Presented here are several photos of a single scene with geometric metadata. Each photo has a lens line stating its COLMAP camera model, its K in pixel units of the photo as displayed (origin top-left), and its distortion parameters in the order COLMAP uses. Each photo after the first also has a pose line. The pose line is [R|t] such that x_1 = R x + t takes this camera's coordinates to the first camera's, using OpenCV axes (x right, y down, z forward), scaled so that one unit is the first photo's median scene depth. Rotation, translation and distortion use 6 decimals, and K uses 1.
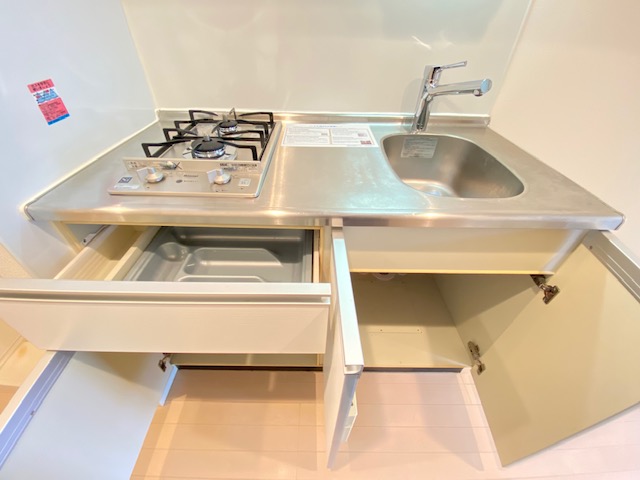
lens RADIAL K [[259.8, 0, 317.5], [0, 259.8, 241.3], [0, 0, 1]] dist [0.044553, -0.030767]
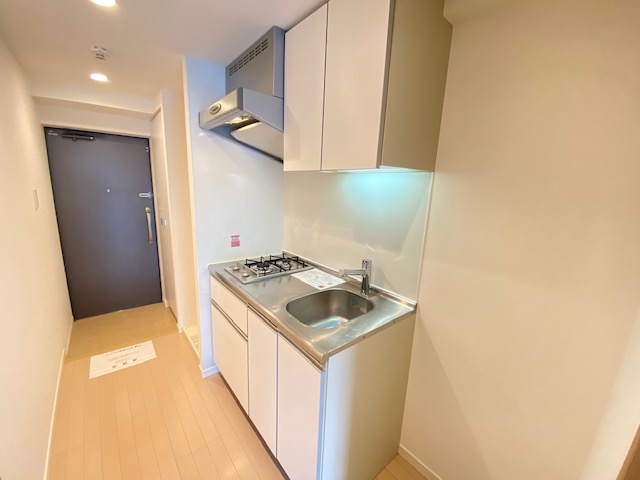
lens RADIAL K [[259.8, 0, 317.5], [0, 259.8, 241.3], [0, 0, 1]] dist [0.044553, -0.030767]
pose [[0.635222, 0.170798, -0.753207, 1.468481], [-0.517502, 0.818061, -0.250933, -0.166309], [0.573311, 0.549184, 0.608039, -0.283946]]
